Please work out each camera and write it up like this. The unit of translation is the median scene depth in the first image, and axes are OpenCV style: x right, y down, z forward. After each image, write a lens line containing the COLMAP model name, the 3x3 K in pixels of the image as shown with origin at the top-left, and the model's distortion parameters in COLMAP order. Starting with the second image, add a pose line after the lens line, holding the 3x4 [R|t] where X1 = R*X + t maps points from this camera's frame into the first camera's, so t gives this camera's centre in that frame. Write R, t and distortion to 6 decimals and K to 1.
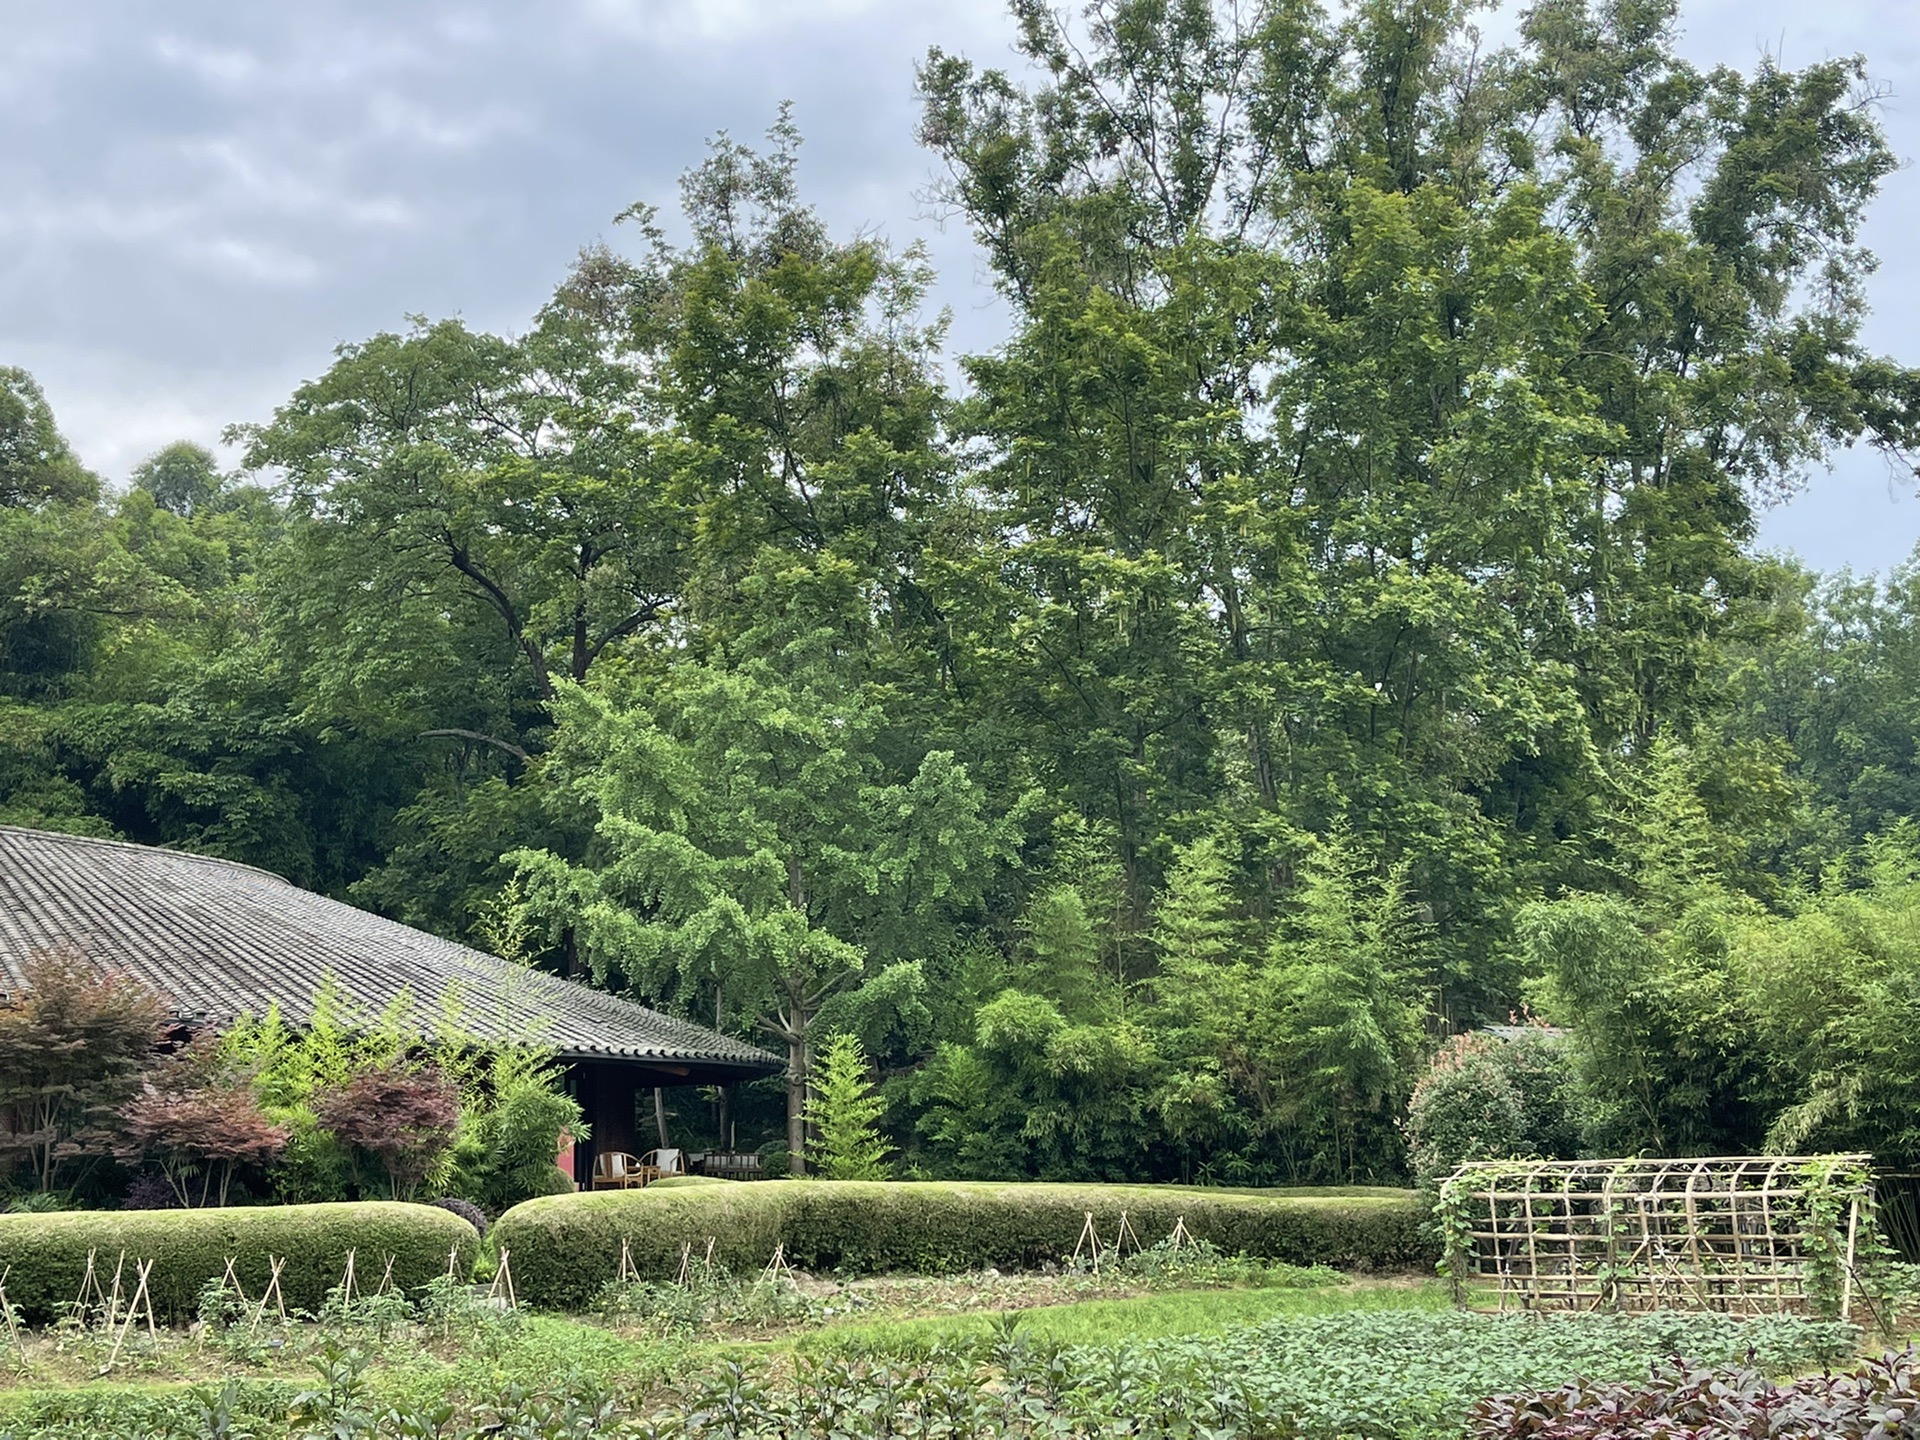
lens RADIAL K [[2340.5, 0, 962.1], [0, 2340.5, 723.1], [0, 0, 1]] dist [0.025574, 0.000000]
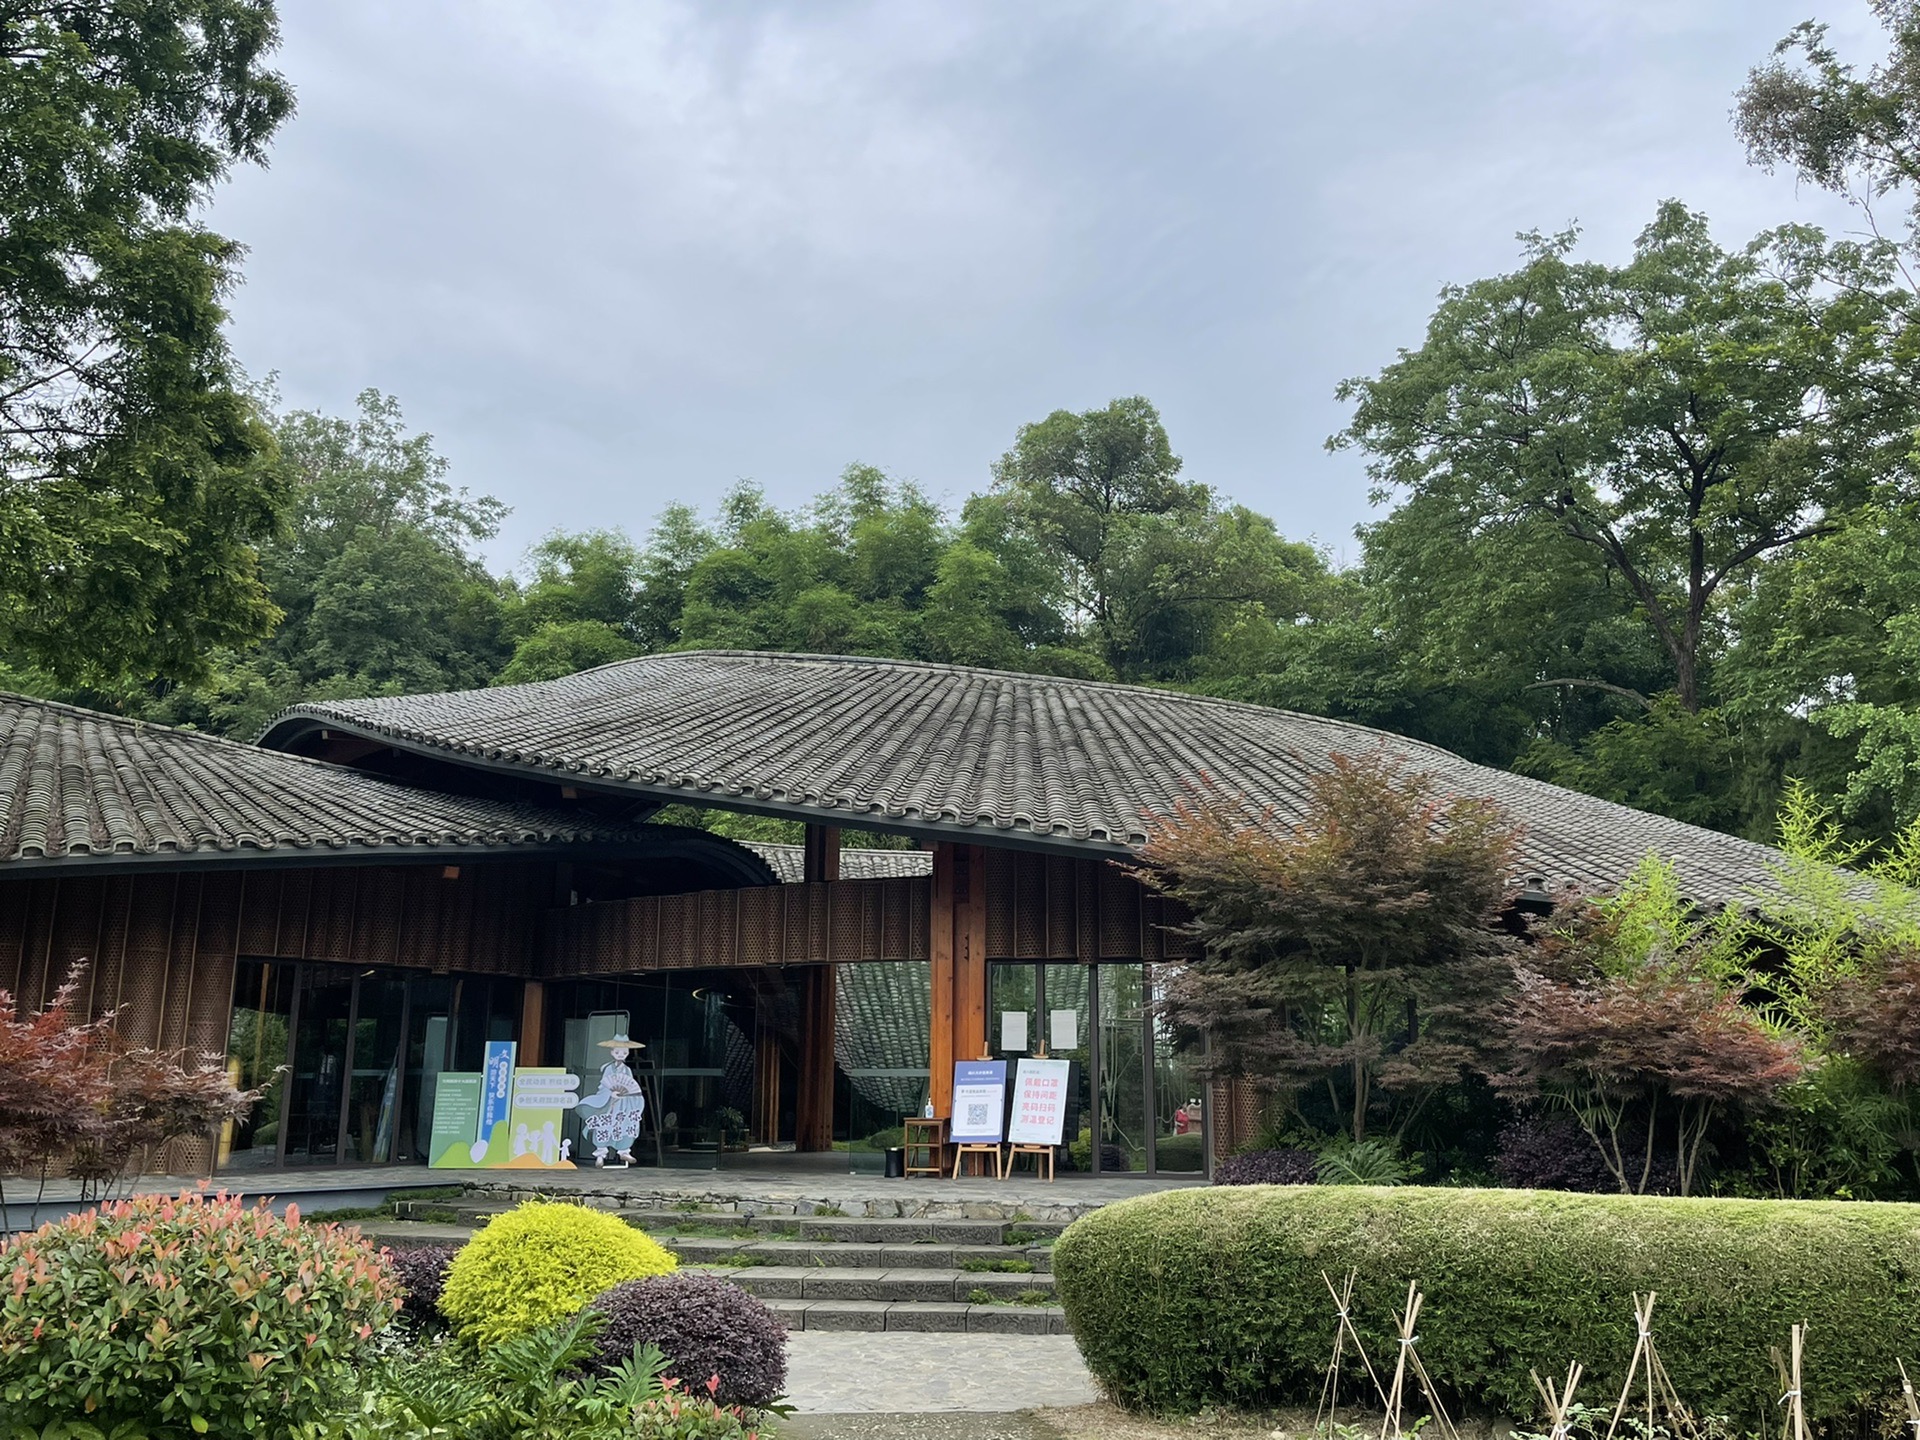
lens RADIAL K [[1675.8, 0, 960.9], [0, 1675.8, 718.3], [0, 0, 1]] dist [-0.004626, -0.003927]
pose [[0.890711, -0.063749, -0.450078, -0.154256], [0.043425, 0.997522, -0.055352, 0.059367], [0.452492, 0.029758, 0.891272, 0.303993]]
